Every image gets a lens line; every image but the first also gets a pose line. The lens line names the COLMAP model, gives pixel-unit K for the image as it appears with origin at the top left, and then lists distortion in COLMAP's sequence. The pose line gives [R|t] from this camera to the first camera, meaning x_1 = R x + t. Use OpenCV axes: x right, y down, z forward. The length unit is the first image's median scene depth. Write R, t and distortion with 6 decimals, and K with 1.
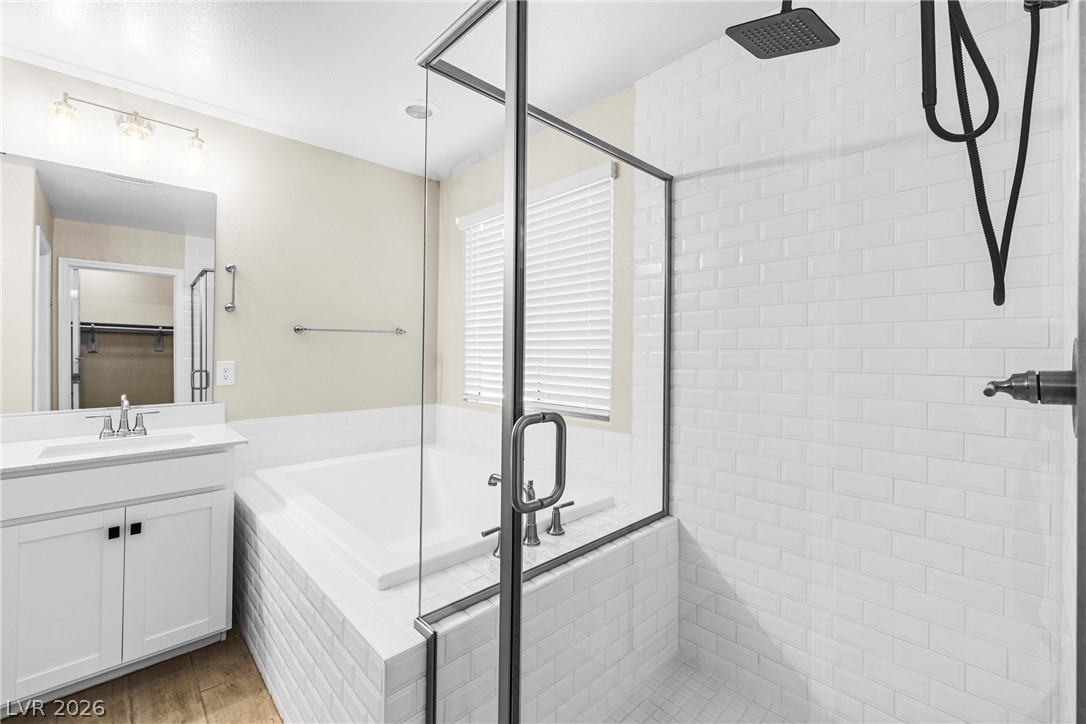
lens RADIAL K [[457.1, 0, 542.9], [0, 457.1, 354.9], [0, 0, 1]] dist [0.001809, -0.000719]
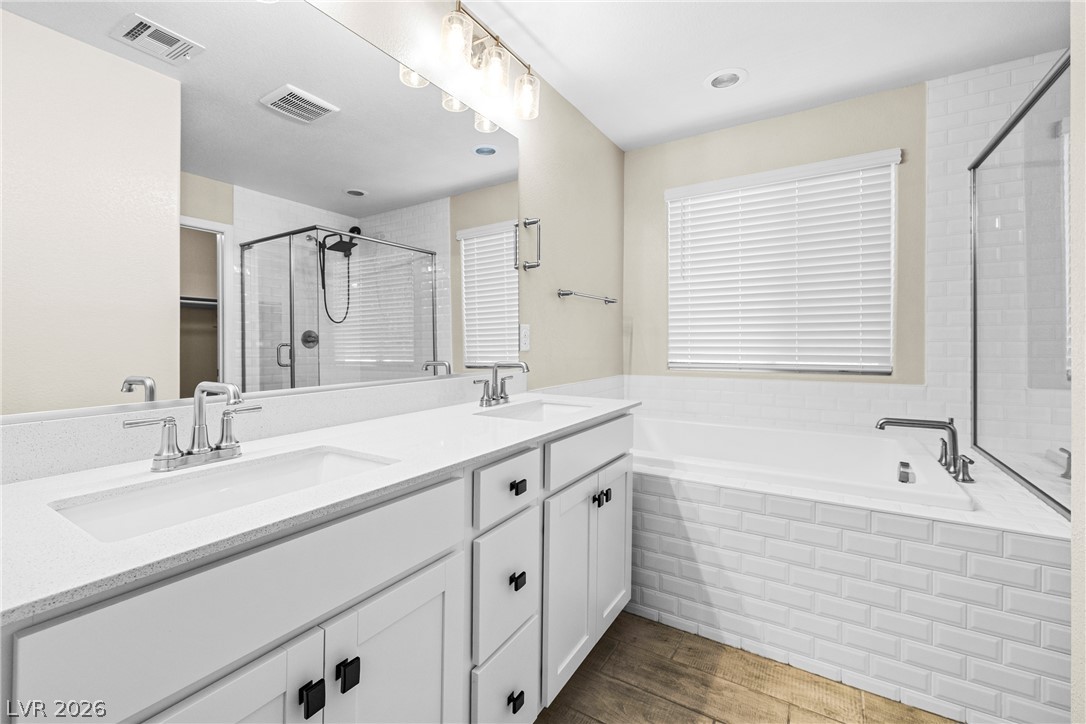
lens RADIAL K [[457.1, 0, 546.7], [0, 457.1, 346.0], [0, 0, 1]] dist [0.001809, -0.000719]
pose [[0.968034, -0.010452, 0.250599, -0.939682], [0.010050, 0.999945, 0.002882, 0.057612], [-0.250616, -0.000272, 0.968087, 0.105758]]
